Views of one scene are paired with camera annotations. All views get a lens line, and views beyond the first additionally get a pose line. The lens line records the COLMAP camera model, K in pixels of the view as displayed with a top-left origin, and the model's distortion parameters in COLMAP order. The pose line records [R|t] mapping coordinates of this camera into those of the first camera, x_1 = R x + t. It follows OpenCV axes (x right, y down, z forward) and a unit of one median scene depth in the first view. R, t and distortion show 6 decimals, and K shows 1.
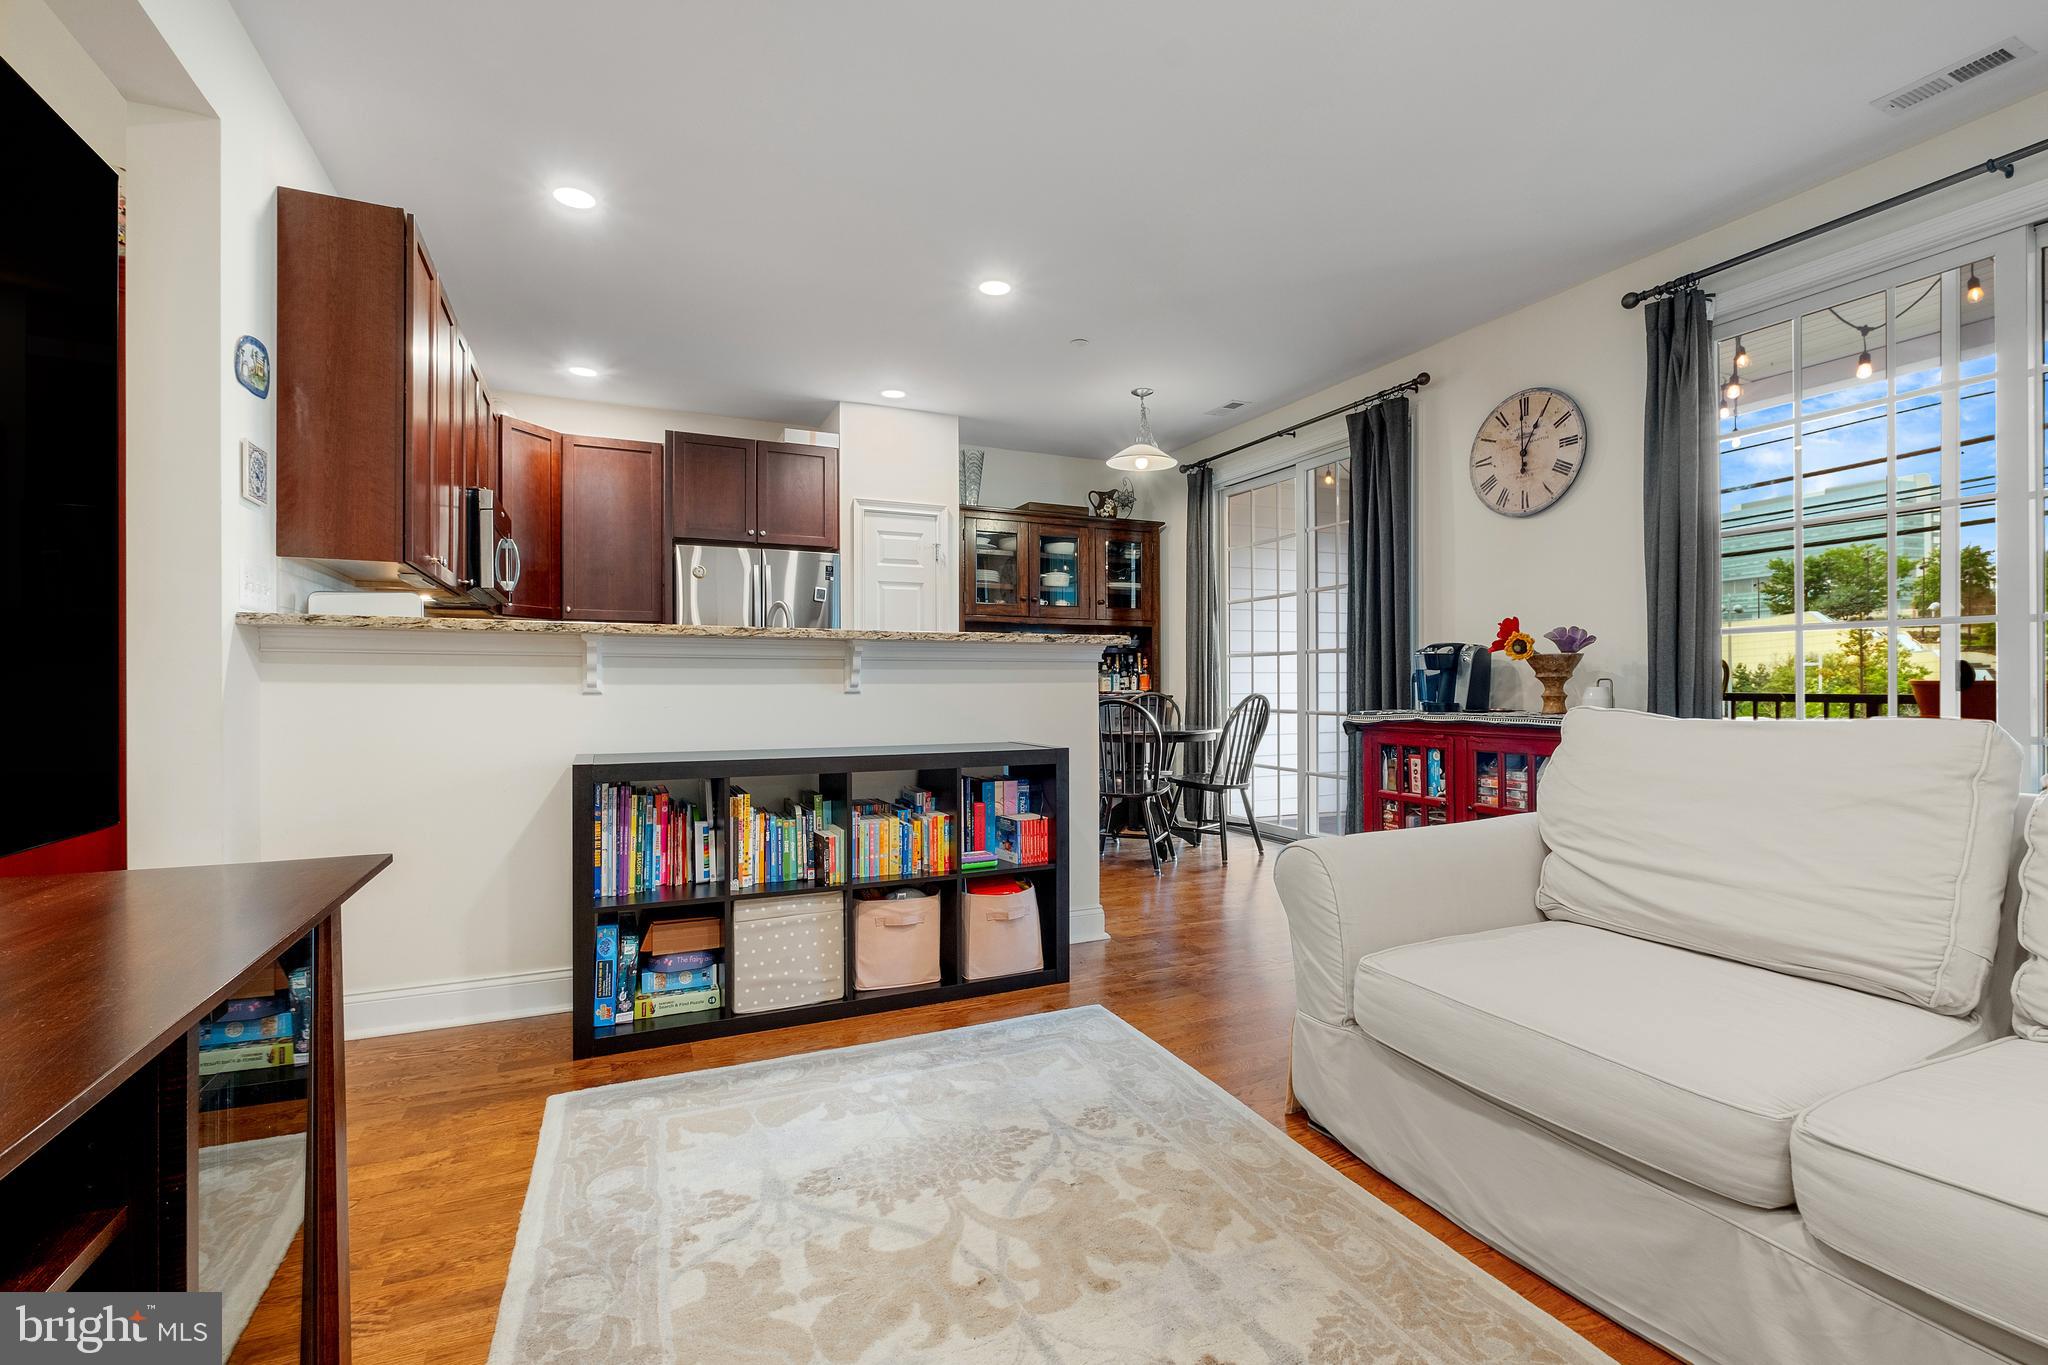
lens RADIAL K [[900.2, 0, 1044.3], [0, 900.2, 663.3], [0, 0, 1]] dist [-0.000757, -0.001592]
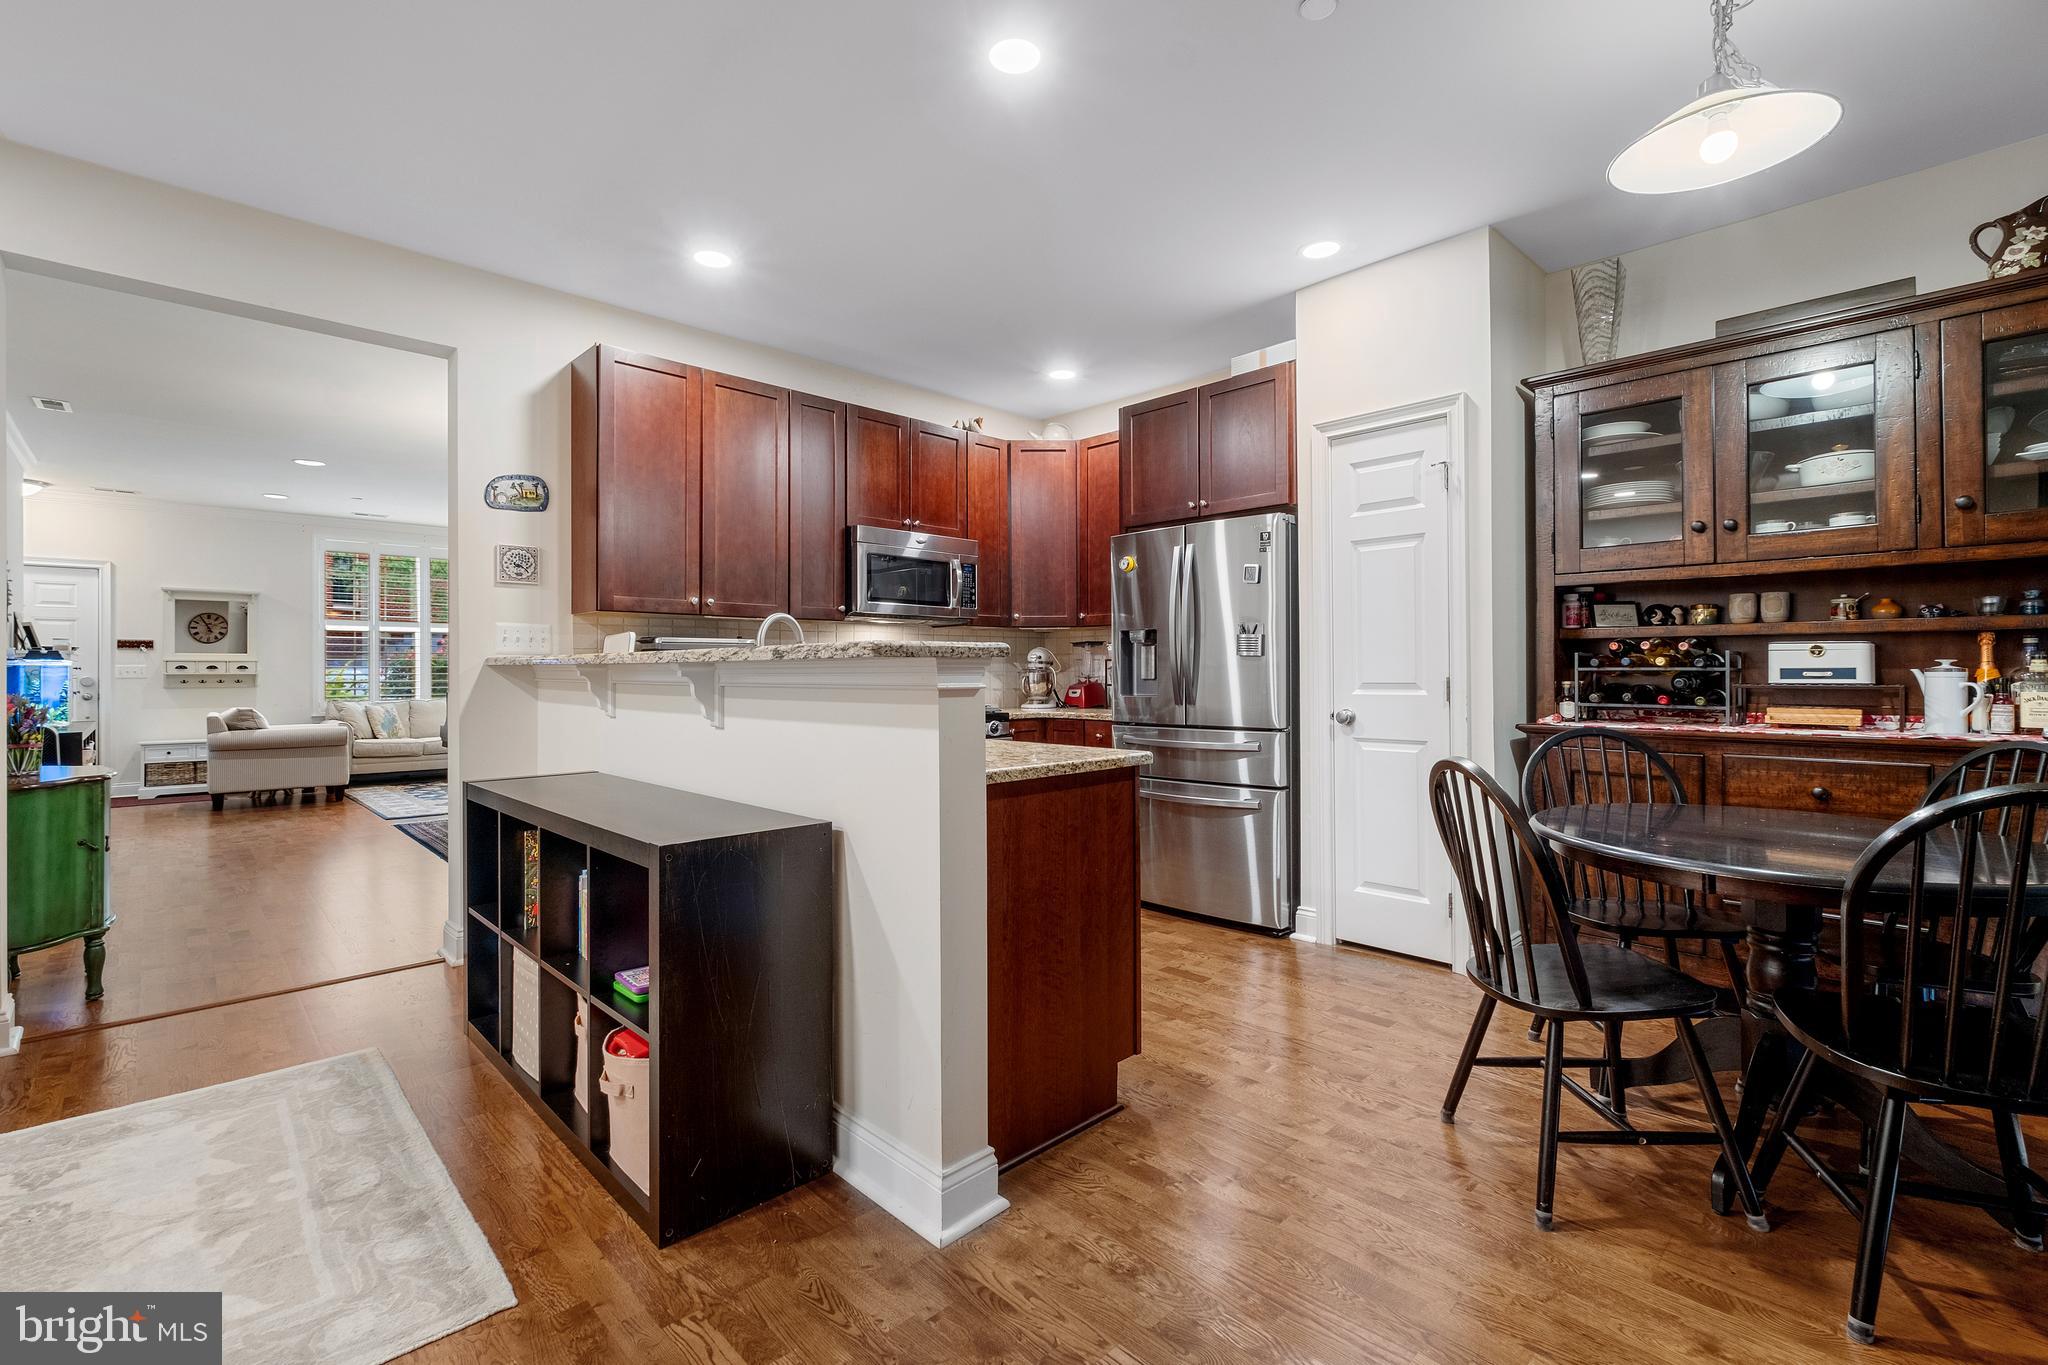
lens RADIAL K [[900.2, 0, 1018.4], [0, 900.2, 669.7], [0, 0, 1]] dist [-0.000757, -0.001592]
pose [[0.331588, -0.002316, -0.943421, 0.394231], [0.026012, 0.999639, 0.006689, -0.010203], [0.943066, -0.026758, 0.331529, 0.622001]]
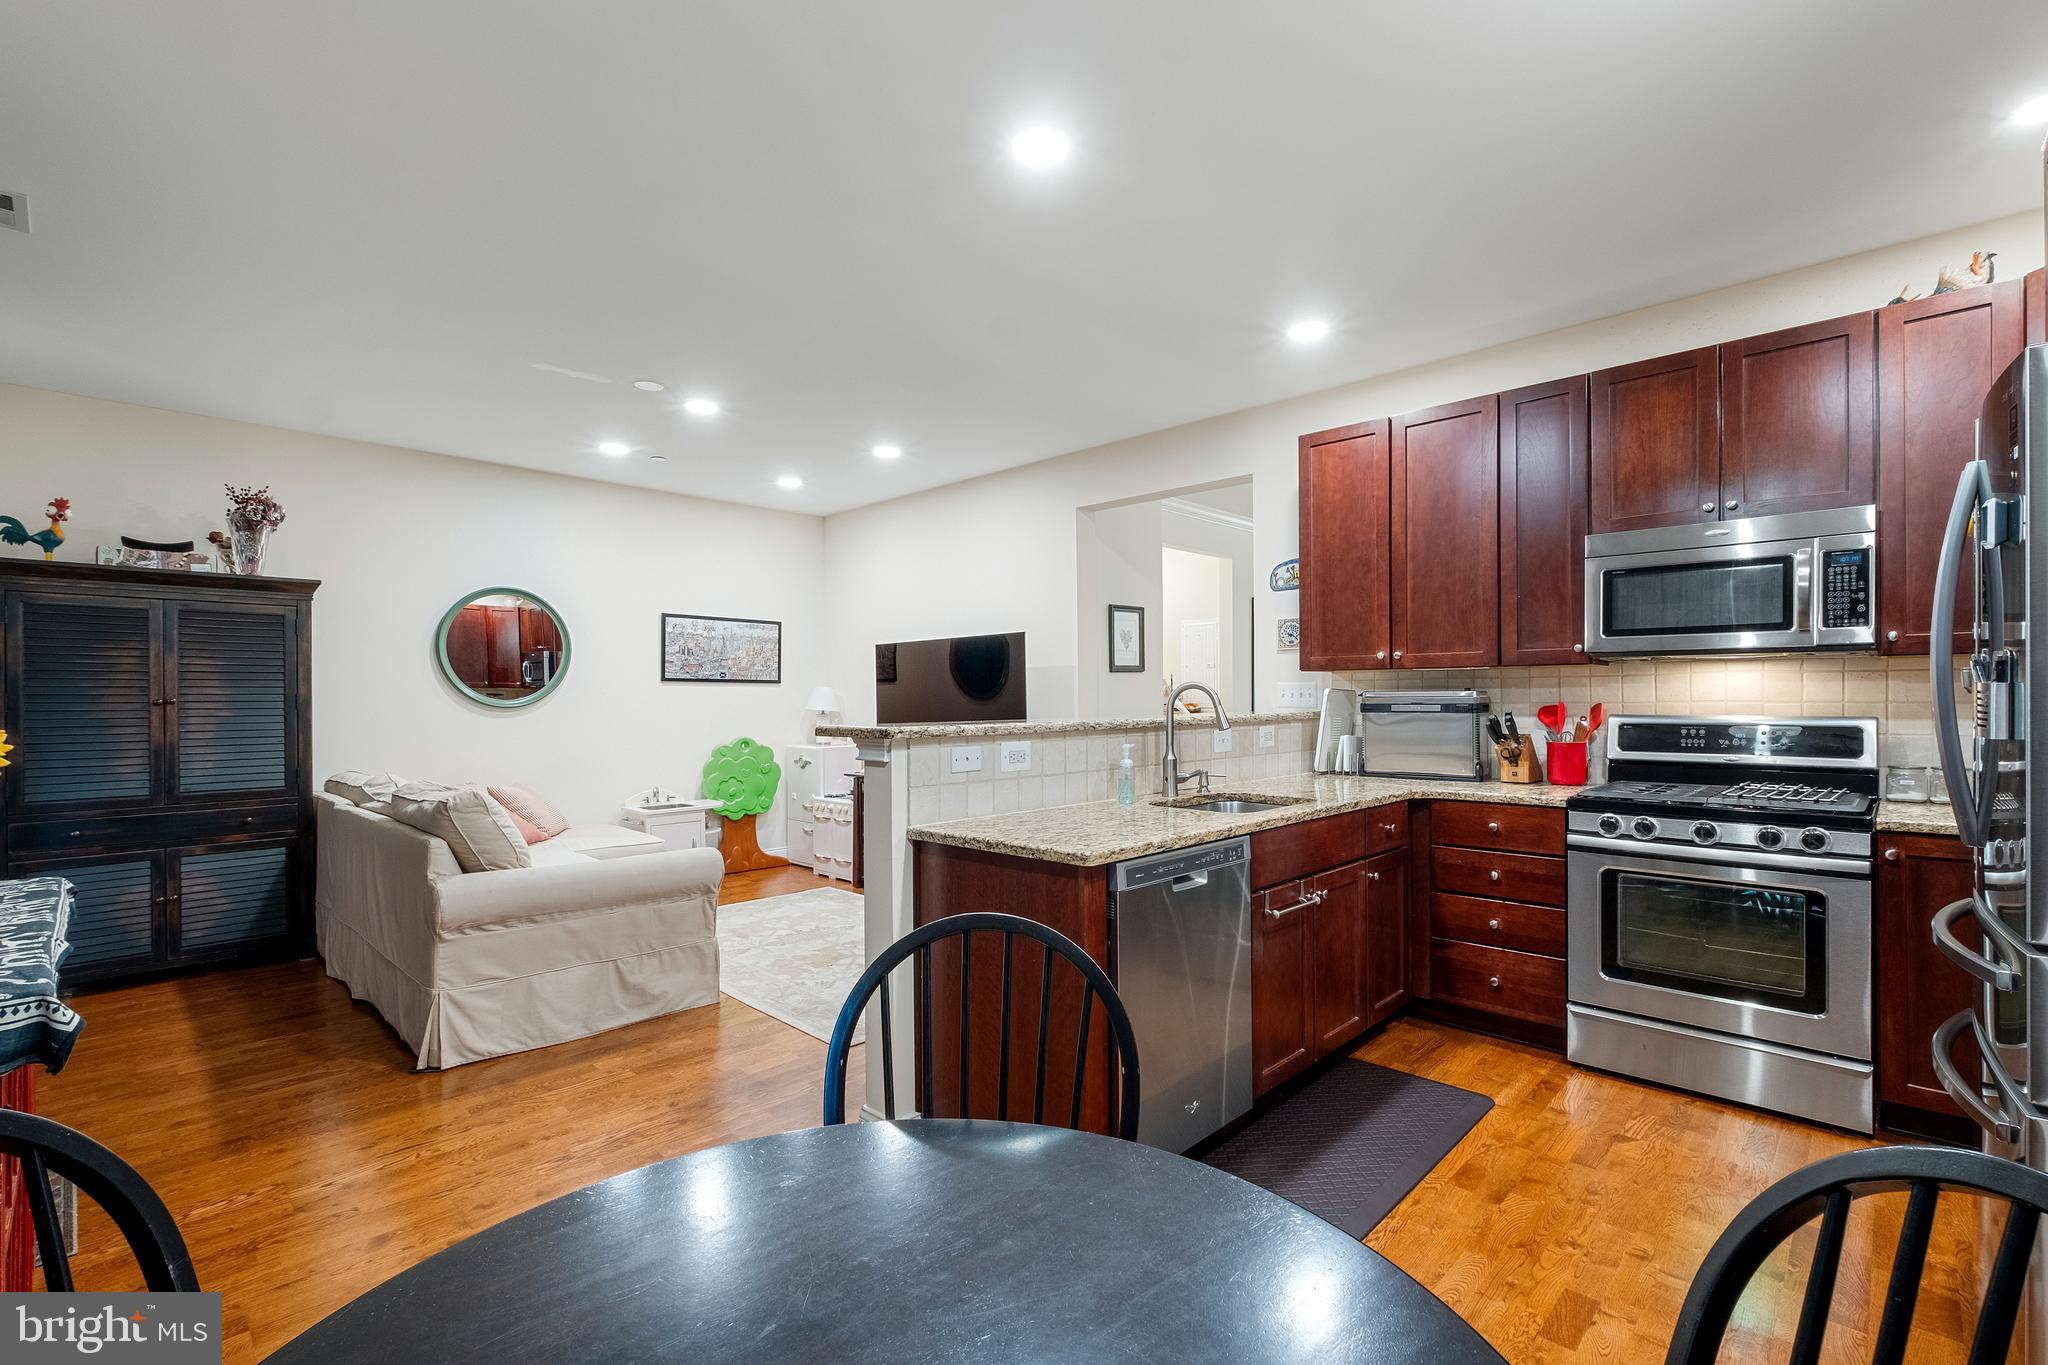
lens RADIAL K [[900.2, 0, 1030.5], [0, 900.2, 695.7], [0, 0, 1]] dist [-0.000757, -0.001592]
pose [[-0.928937, 0.004410, -0.370213, 0.135334], [0.014099, 0.999625, -0.023470, -0.023089], [0.369970, -0.027022, -0.928650, 1.222721]]
